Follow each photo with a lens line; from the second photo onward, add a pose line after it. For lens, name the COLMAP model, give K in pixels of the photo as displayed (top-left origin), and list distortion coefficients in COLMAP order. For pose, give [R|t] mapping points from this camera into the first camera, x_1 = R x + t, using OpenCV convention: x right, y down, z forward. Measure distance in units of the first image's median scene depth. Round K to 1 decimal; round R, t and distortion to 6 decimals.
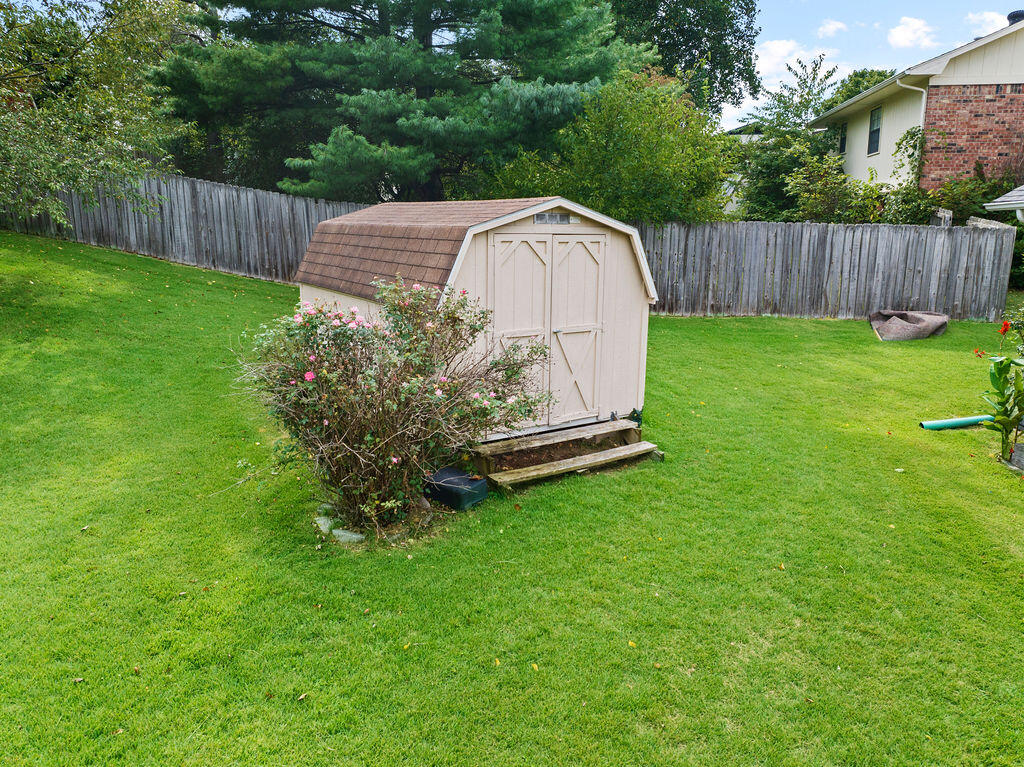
lens RADIAL K [[728.3, 0, 512.1], [0, 728.3, 384.1], [0, 0, 1]] dist [-0.040039, 0.008117]
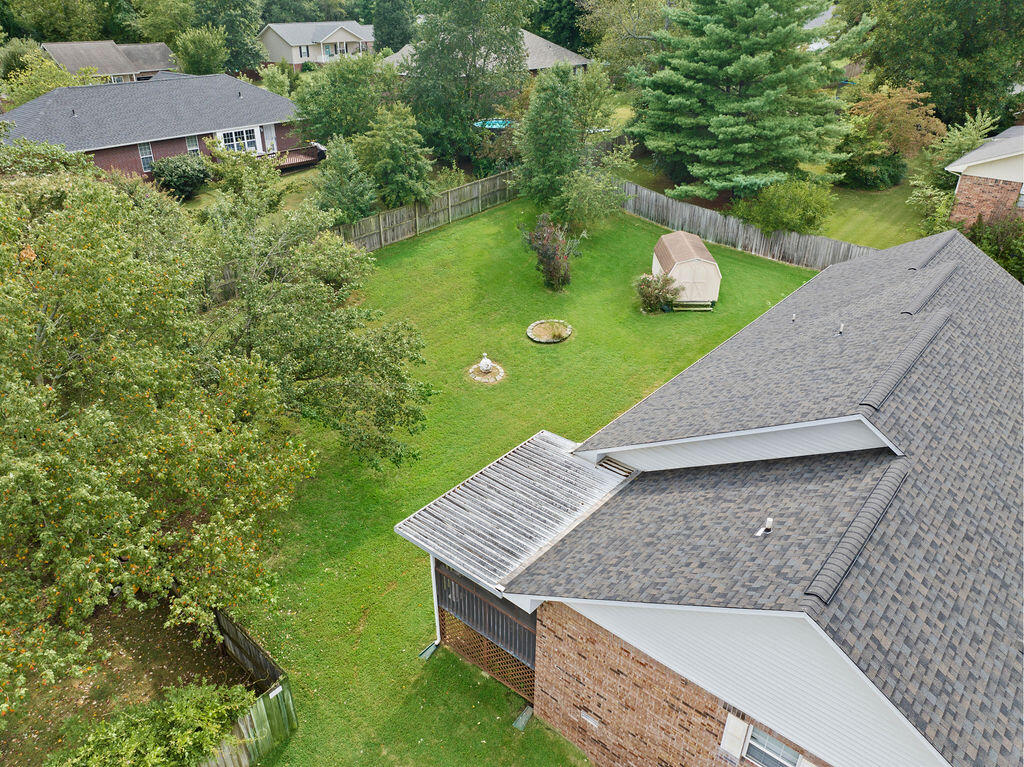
lens RADIAL K [[728.3, 0, 511.7], [0, 728.3, 384.7], [0, 0, 1]] dist [-0.040039, 0.008117]
pose [[0.838871, 0.264273, -0.475873, 1.109335], [-0.119413, 0.942286, 0.312791, -0.580602], [0.531070, -0.205566, 0.822014, -2.762385]]
